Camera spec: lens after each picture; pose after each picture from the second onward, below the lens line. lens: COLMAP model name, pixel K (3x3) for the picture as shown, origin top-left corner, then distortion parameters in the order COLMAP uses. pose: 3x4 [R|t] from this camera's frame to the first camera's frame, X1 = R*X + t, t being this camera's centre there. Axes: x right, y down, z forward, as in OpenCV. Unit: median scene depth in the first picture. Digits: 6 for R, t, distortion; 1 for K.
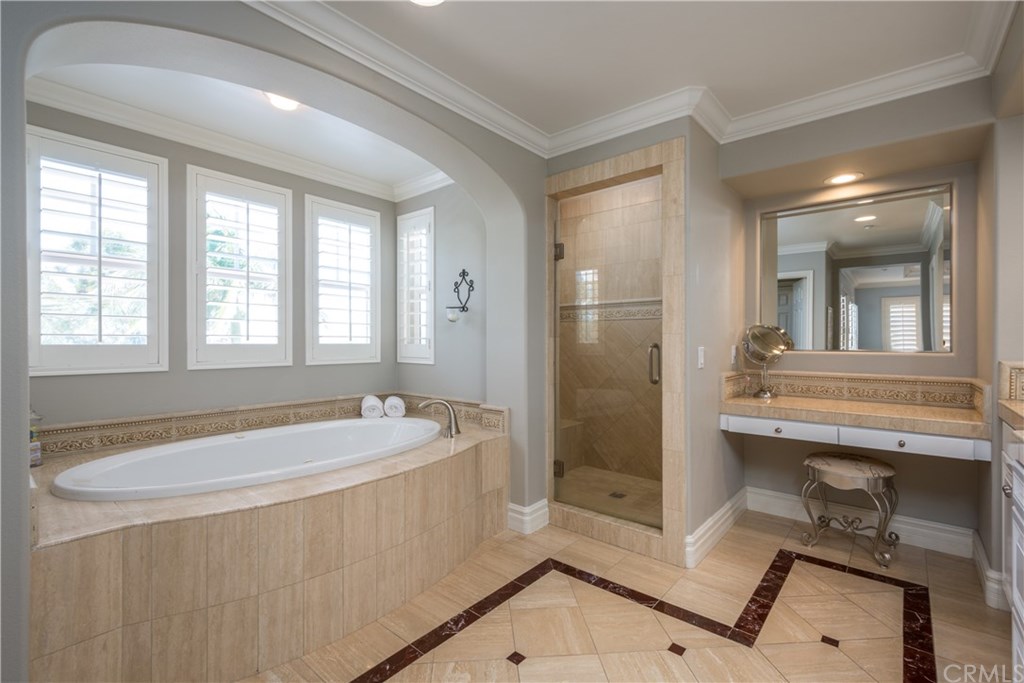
lens RADIAL K [[457.8, 0, 512.0], [0, 457.8, 341.5], [0, 0, 1]] dist [0.009499, -0.000292]
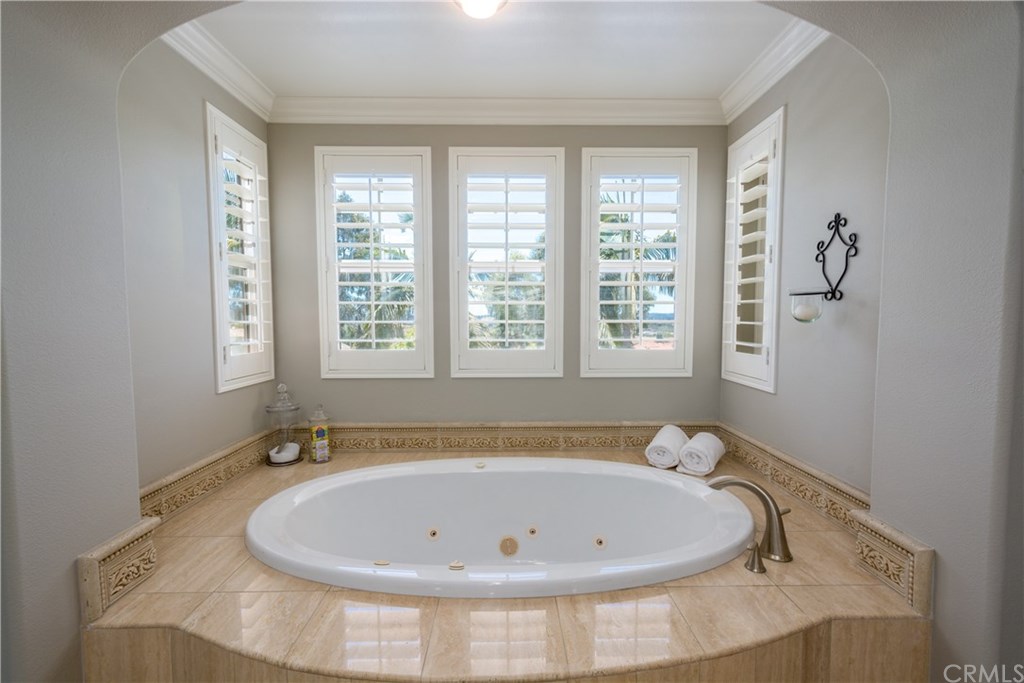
lens RADIAL K [[447.3, 0, 512.0], [0, 447.3, 341.5], [0, 0, 1]] dist [0.001587, -0.000113]
pose [[0.655568, 0.042317, -0.753949, 0.034206], [0.002729, 0.998289, 0.058404, -0.050250], [0.755131, -0.040345, 0.654331, 0.422184]]
